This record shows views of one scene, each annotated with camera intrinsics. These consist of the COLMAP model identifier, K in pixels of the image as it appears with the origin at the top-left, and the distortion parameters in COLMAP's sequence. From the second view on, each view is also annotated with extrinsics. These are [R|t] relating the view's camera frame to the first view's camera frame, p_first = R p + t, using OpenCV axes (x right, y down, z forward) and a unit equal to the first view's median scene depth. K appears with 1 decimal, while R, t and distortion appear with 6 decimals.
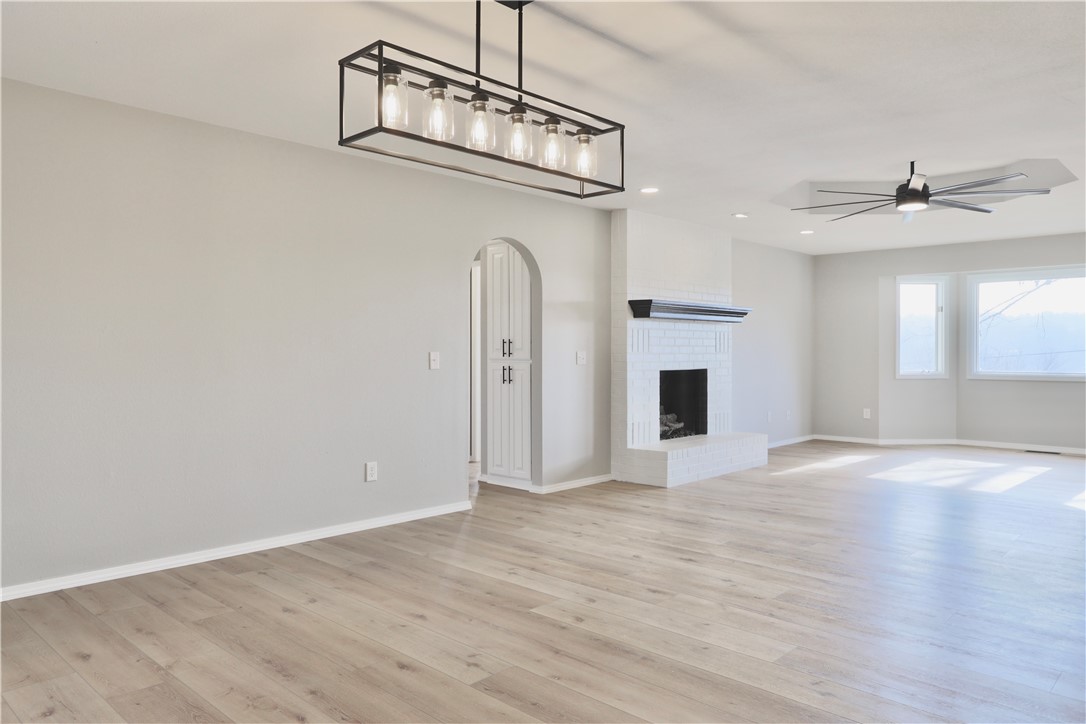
lens RADIAL K [[752.7, 0, 532.8], [0, 752.7, 354.4], [0, 0, 1]] dist [-0.019146, 0.006021]
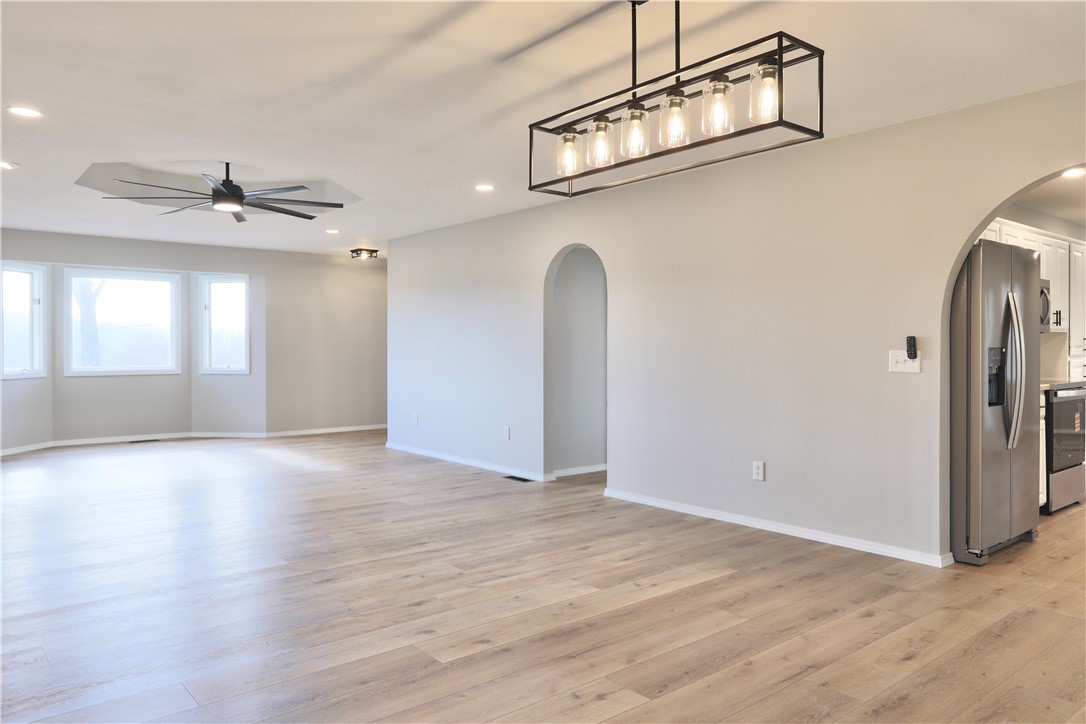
lens RADIAL K [[752.7, 0, 532.8], [0, 752.7, 354.4], [0, 0, 1]] dist [-0.019146, 0.006021]
pose [[0.113374, -0.011860, 0.993482, -0.808875], [0.005447, 0.999921, 0.011315, -0.007367], [-0.993537, 0.004128, 0.113429, 0.806651]]
